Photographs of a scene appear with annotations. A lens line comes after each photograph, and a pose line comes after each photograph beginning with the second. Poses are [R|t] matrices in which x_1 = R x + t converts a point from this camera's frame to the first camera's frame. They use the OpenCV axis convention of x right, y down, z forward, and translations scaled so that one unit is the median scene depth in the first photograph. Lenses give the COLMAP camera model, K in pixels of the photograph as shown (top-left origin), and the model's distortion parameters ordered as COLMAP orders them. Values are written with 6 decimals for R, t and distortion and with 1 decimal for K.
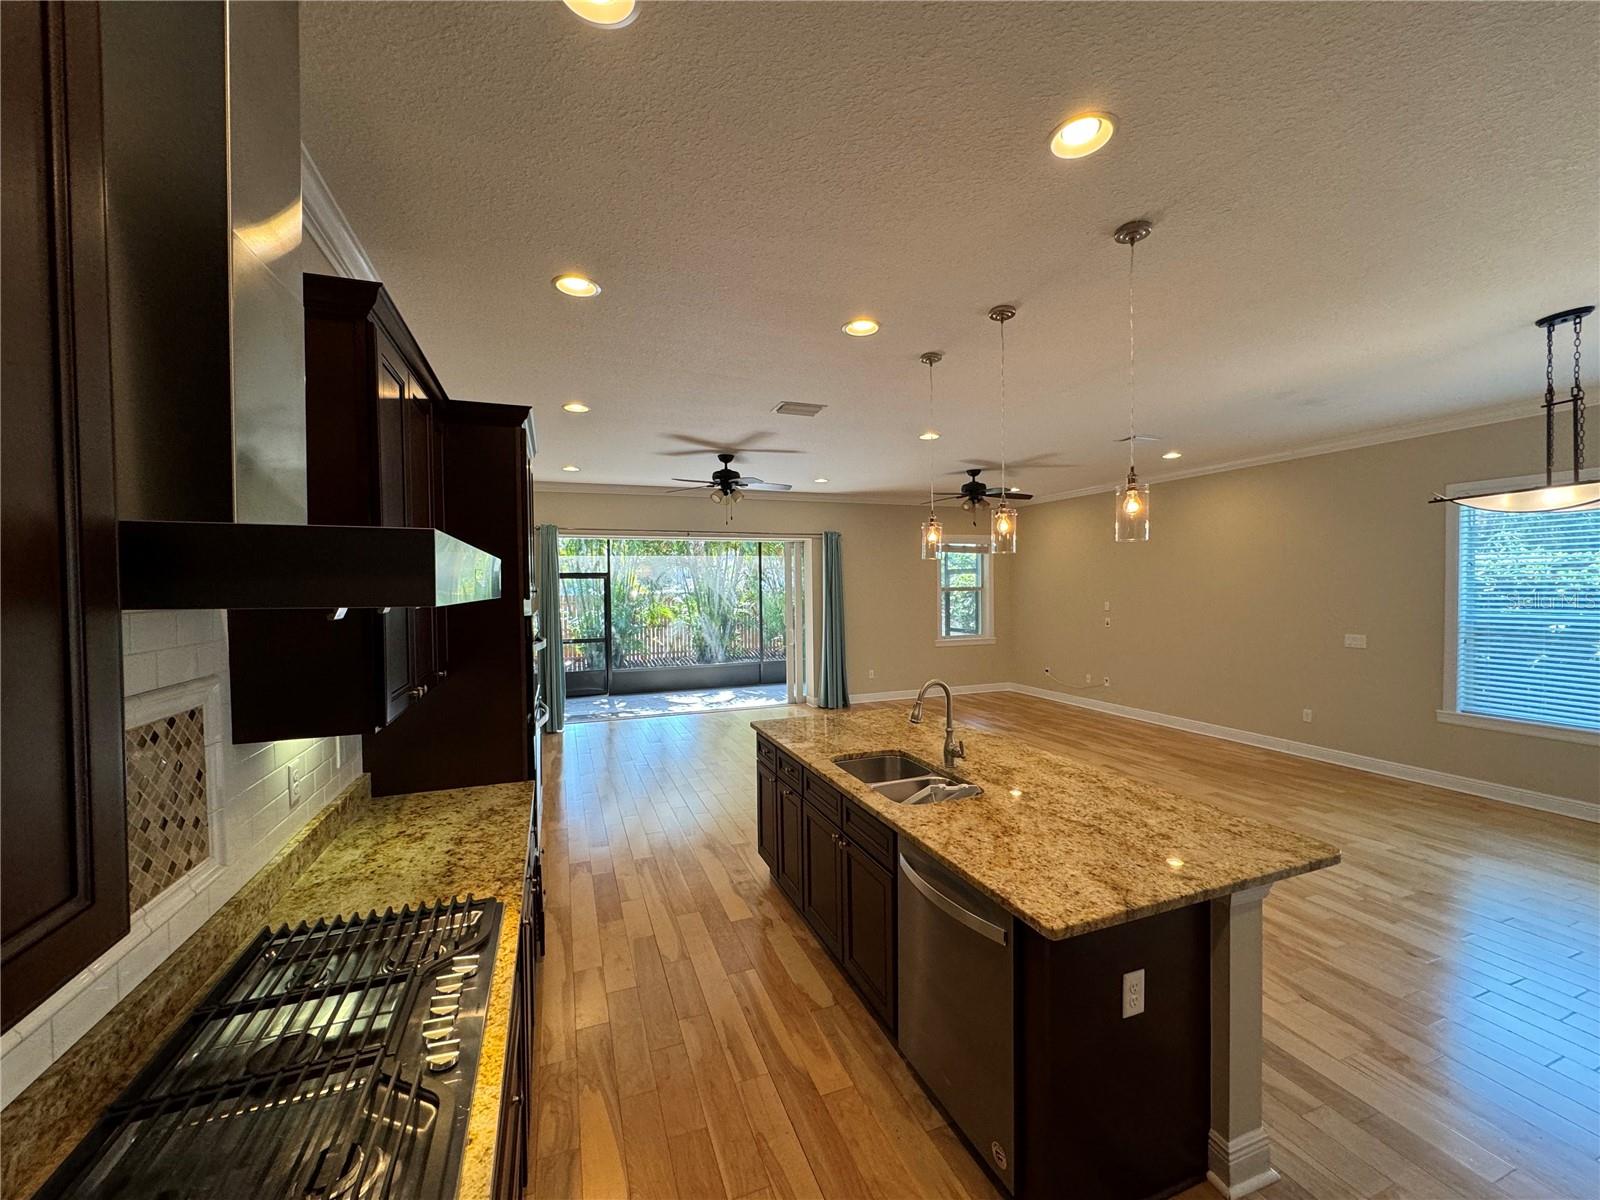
lens RADIAL K [[636.5, 0, 800.0], [0, 636.5, 600.0], [0, 0, 1]] dist [-0.001841, 0.000326]
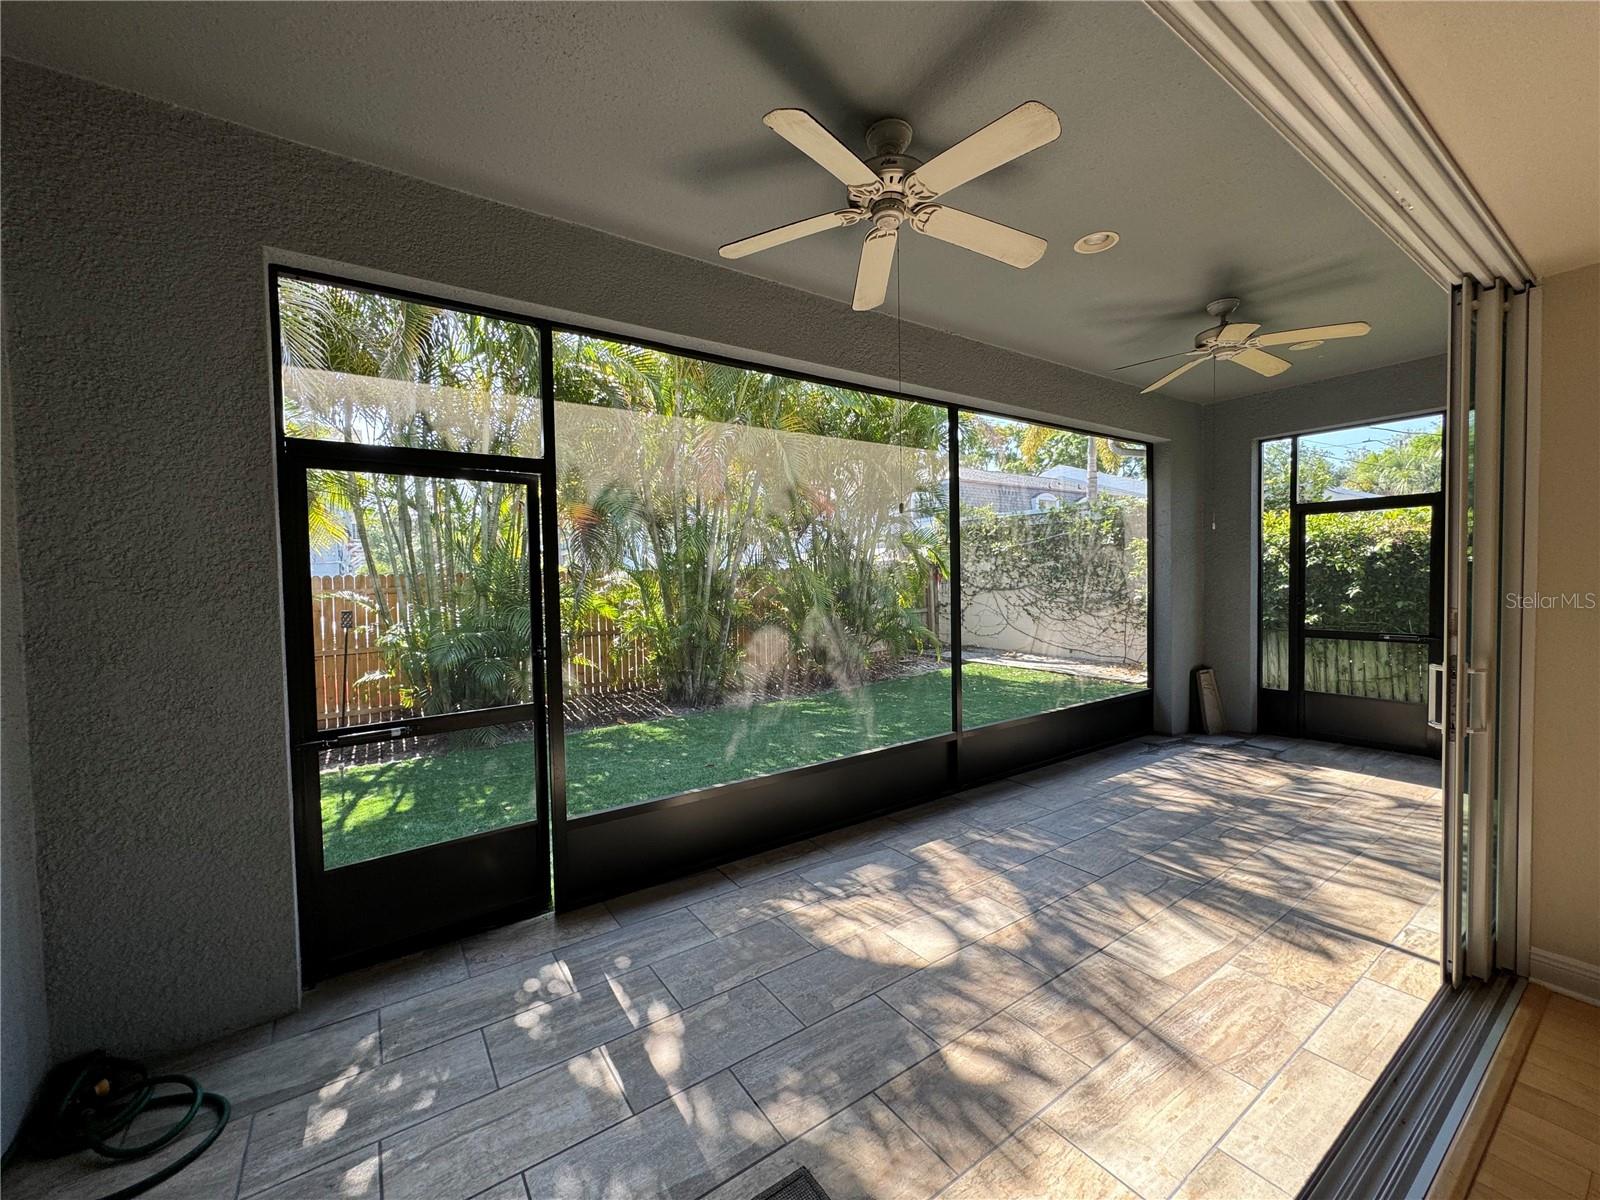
lens RADIAL K [[636.5, 0, 800.0], [0, 636.5, 600.0], [0, 0, 1]] dist [-0.001841, 0.000326]
pose [[0.971847, -0.015312, 0.235115, -0.450976], [0.012942, 0.999849, 0.011621, 0.025392], [-0.235257, -0.008251, 0.971898, 1.231317]]
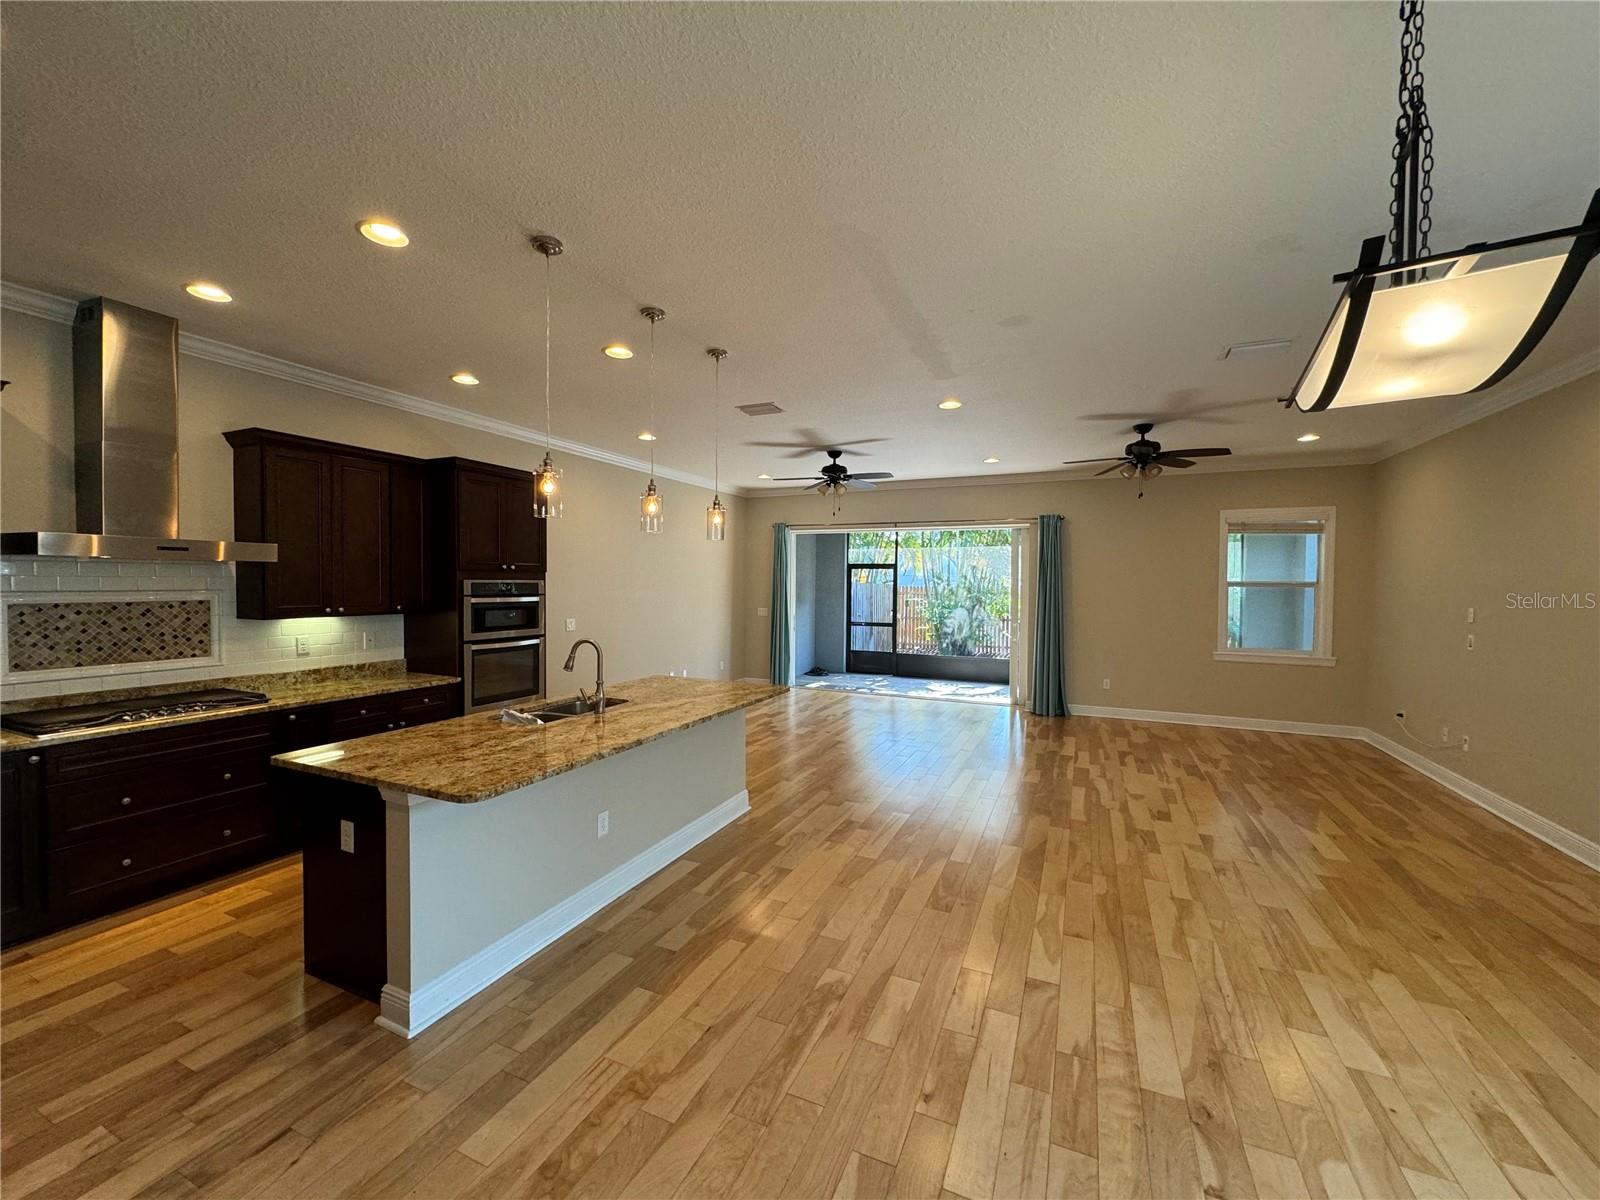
lens RADIAL K [[636.5, 0, 800.0], [0, 636.5, 600.0], [0, 0, 1]] dist [-0.001841, 0.000326]
pose [[0.707635, 0.037349, -0.705591, 0.612564], [-0.033611, 0.999251, 0.019185, 0.006758], [0.705779, 0.010140, 0.708360, 0.191573]]
